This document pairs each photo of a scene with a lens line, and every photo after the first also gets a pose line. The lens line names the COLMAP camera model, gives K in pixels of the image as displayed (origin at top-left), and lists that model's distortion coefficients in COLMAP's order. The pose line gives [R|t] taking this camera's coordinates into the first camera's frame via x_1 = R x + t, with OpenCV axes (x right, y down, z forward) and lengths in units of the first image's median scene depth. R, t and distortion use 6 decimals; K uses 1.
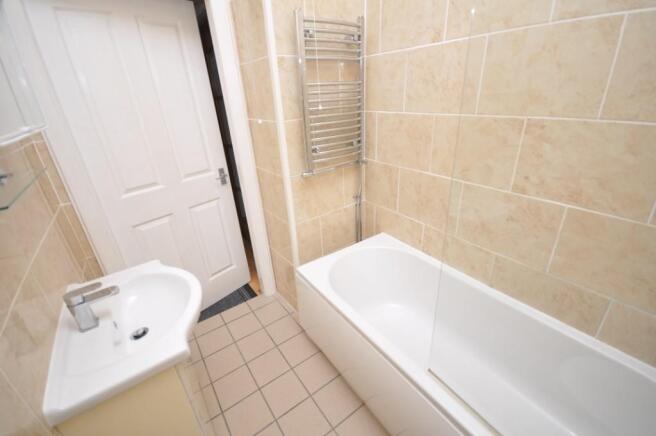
lens RADIAL K [[287.6, 0, 328.0], [0, 287.6, 218.0], [0, 0, 1]] dist [0.000876, -0.006294]
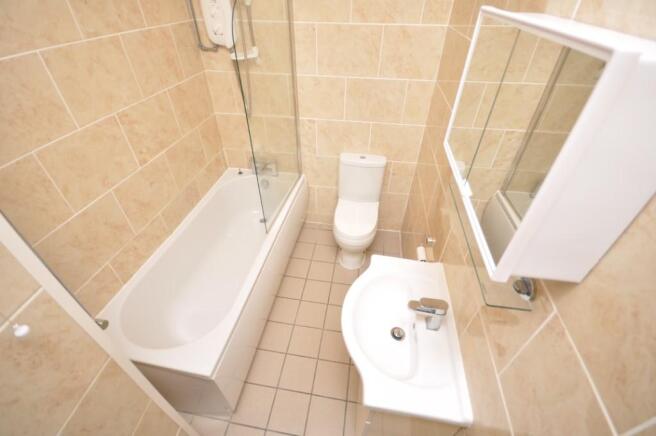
lens RADIAL K [[287.6, 0, 328.0], [0, 287.6, 218.0], [0, 0, 1]] dist [0.000876, -0.006294]
pose [[-0.711235, -0.398114, 0.579353, -0.818688], [0.325255, 0.544263, 0.773296, -0.702840], [-0.623181, 0.738433, -0.257610, 0.983110]]
